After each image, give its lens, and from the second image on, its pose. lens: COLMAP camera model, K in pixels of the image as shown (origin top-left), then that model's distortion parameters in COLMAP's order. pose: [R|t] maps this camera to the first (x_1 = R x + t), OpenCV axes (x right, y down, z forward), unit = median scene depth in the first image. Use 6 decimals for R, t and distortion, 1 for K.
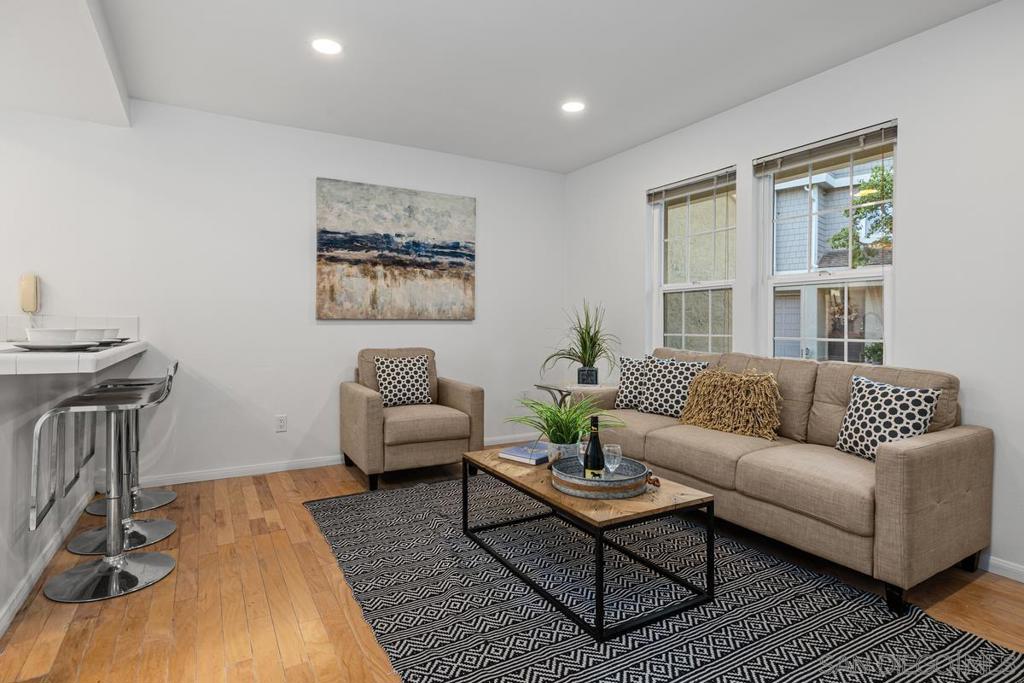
lens RADIAL K [[542.1, 0, 512.8], [0, 542.1, 326.8], [0, 0, 1]] dist [0.000328, -0.000709]
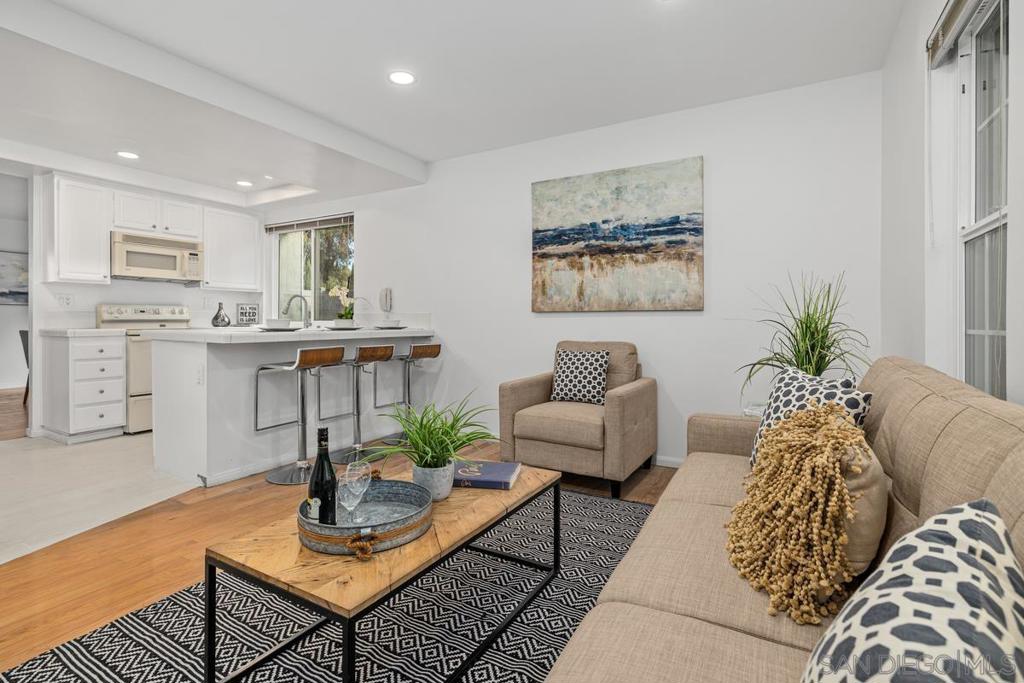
lens RADIAL K [[487.8, 0, 516.9], [0, 487.8, 319.7], [0, 0, 1]] dist [-0.003833, 0.000589]
pose [[0.498503, -0.006068, -0.866867, 0.456199], [-0.004462, 0.999944, -0.009565, 0.010259], [0.866877, 0.008636, 0.498448, 0.460888]]
